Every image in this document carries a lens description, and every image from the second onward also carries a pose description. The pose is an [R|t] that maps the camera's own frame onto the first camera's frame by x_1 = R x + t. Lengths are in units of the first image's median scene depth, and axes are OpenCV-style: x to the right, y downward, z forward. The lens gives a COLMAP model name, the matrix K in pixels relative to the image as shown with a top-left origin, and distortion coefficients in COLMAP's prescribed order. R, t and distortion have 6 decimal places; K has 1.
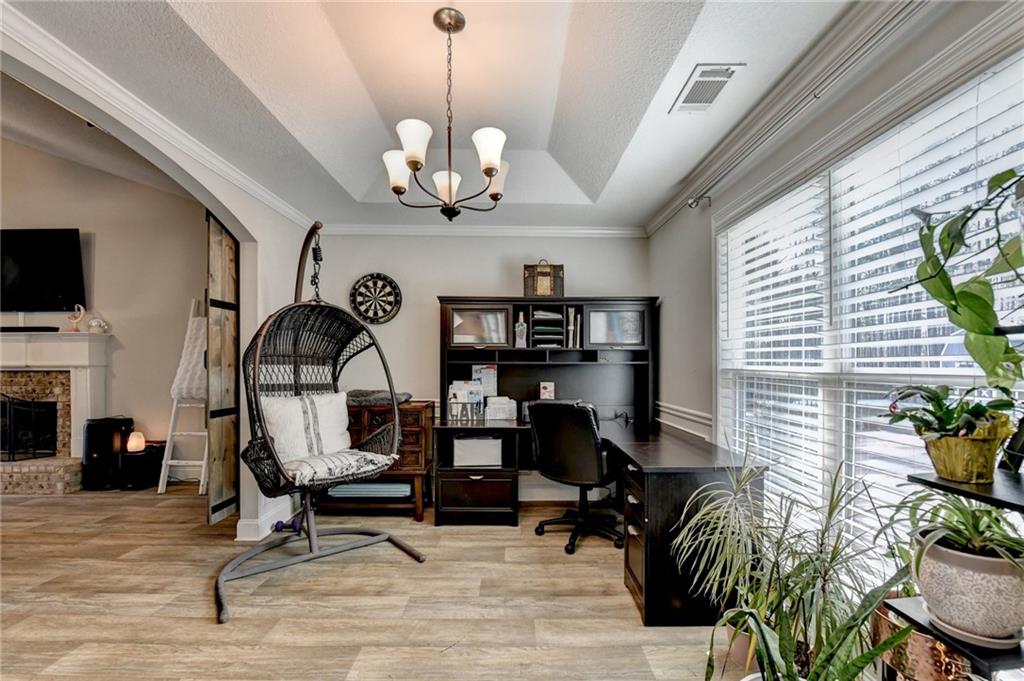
lens RADIAL K [[419.3, 0, 511.5], [0, 419.3, 347.3], [0, 0, 1]] dist [-0.013633, 0.000462]
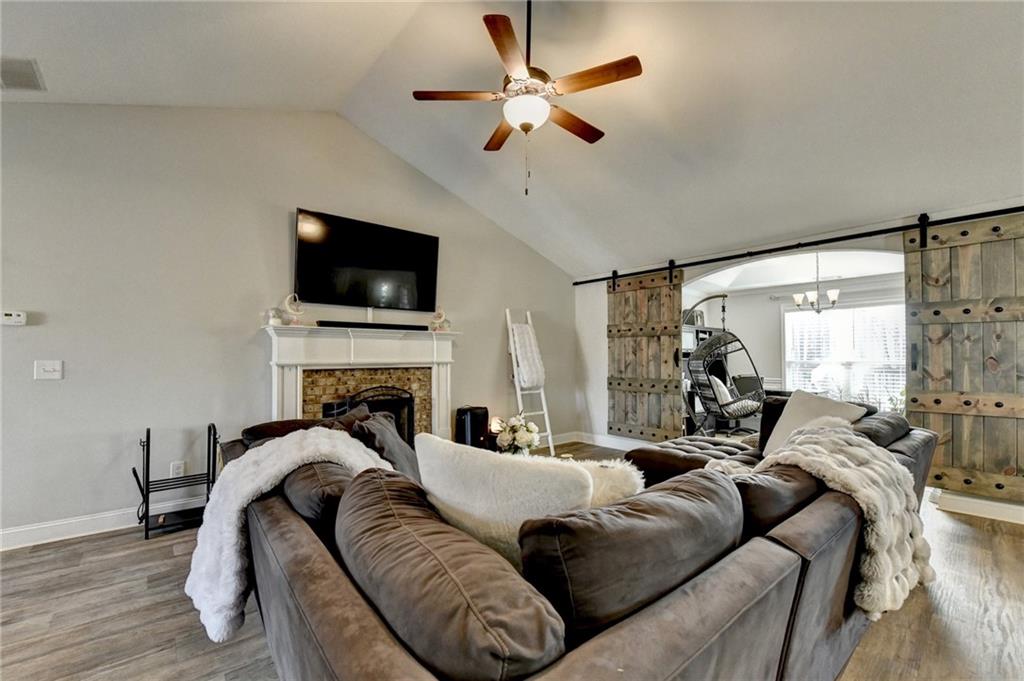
lens RADIAL K [[419.3, 0, 513.7], [0, 419.3, 344.7], [0, 0, 1]] dist [-0.013633, 0.000462]
pose [[0.723633, 0.020664, 0.689876, -1.655964], [-0.008707, 0.999745, -0.020813, 0.018970], [-0.690130, 0.009054, 0.723629, 0.055667]]
